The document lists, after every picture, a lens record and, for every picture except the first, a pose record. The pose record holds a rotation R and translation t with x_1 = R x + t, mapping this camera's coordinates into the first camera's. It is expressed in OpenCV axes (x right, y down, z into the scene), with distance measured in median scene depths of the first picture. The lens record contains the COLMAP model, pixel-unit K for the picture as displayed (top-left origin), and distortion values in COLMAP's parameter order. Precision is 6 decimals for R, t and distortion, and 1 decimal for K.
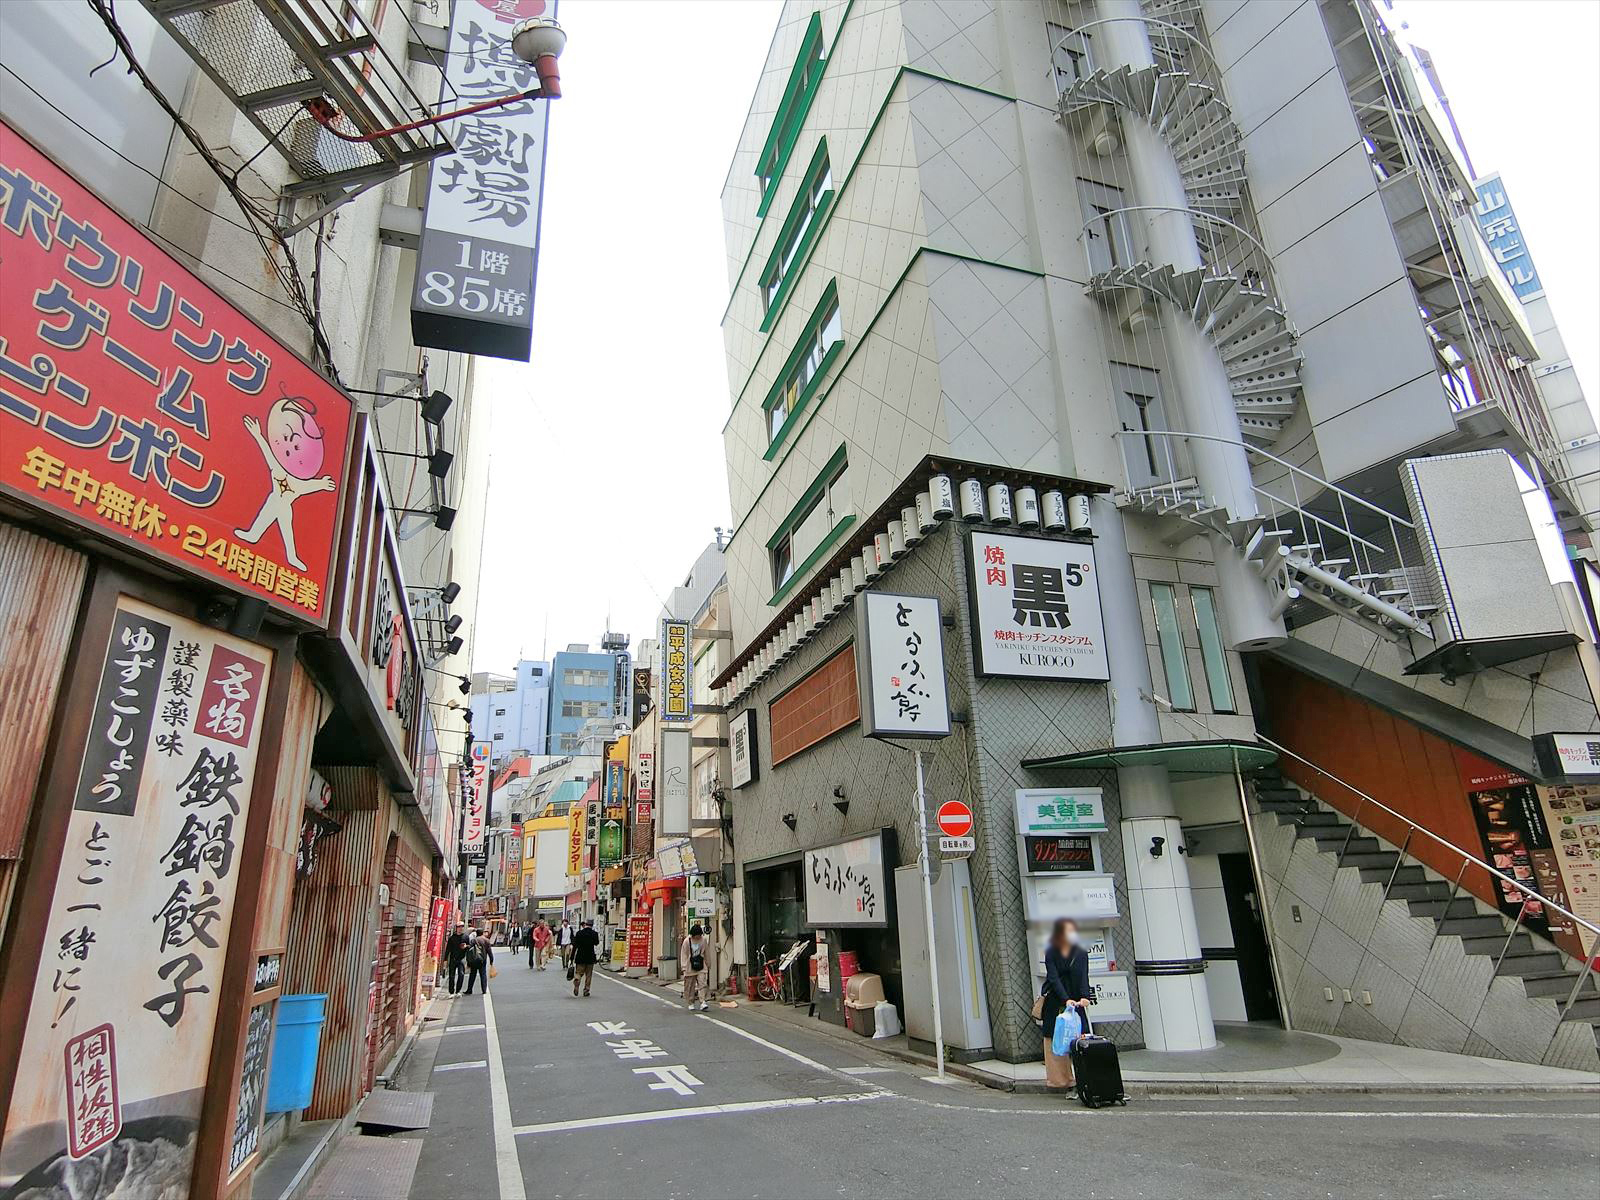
lens RADIAL K [[897.3, 0, 799.6], [0, 897.3, 598.6], [0, 0, 1]] dist [-0.015479, -0.001088]
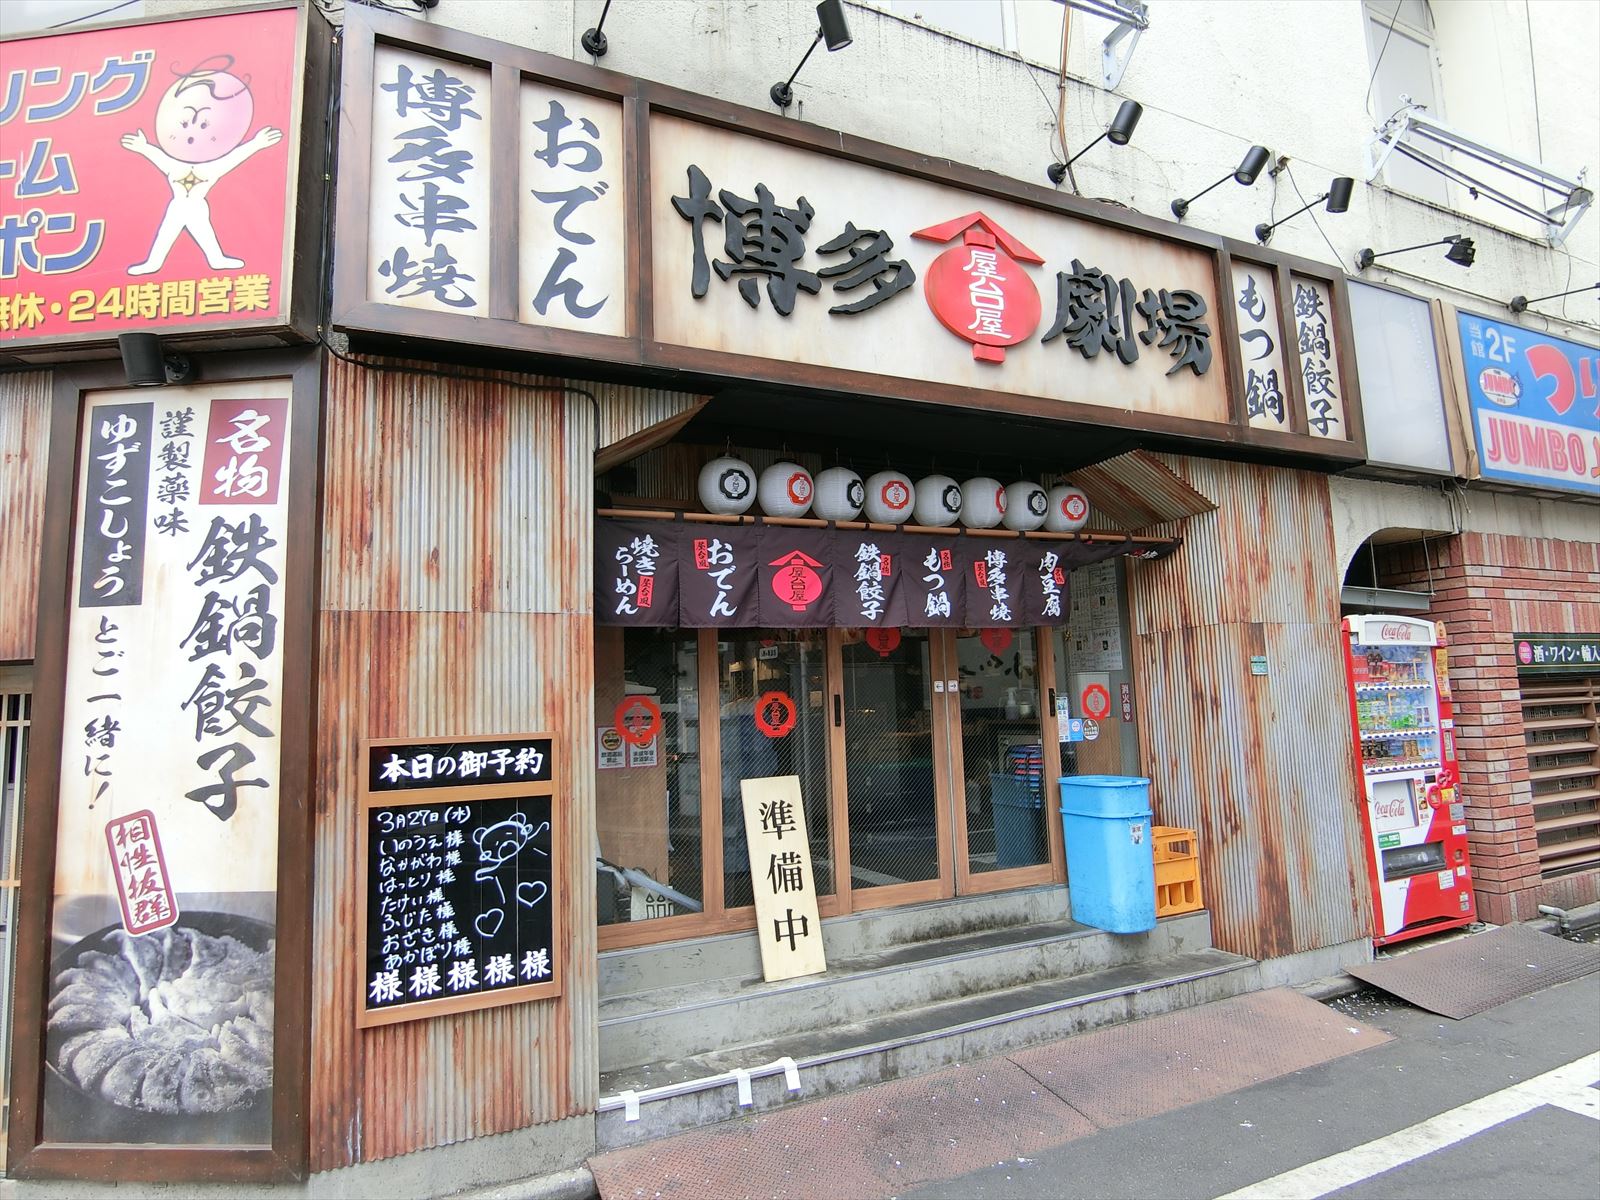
lens RADIAL K [[897.3, 0, 799.5], [0, 897.3, 597.7], [0, 0, 1]] dist [-0.015479, -0.001088]
pose [[0.113675, -0.084005, -0.989960, 0.261424], [0.358645, 0.932702, -0.037964, 0.509473], [0.926527, -0.350728, 0.136153, 1.475555]]
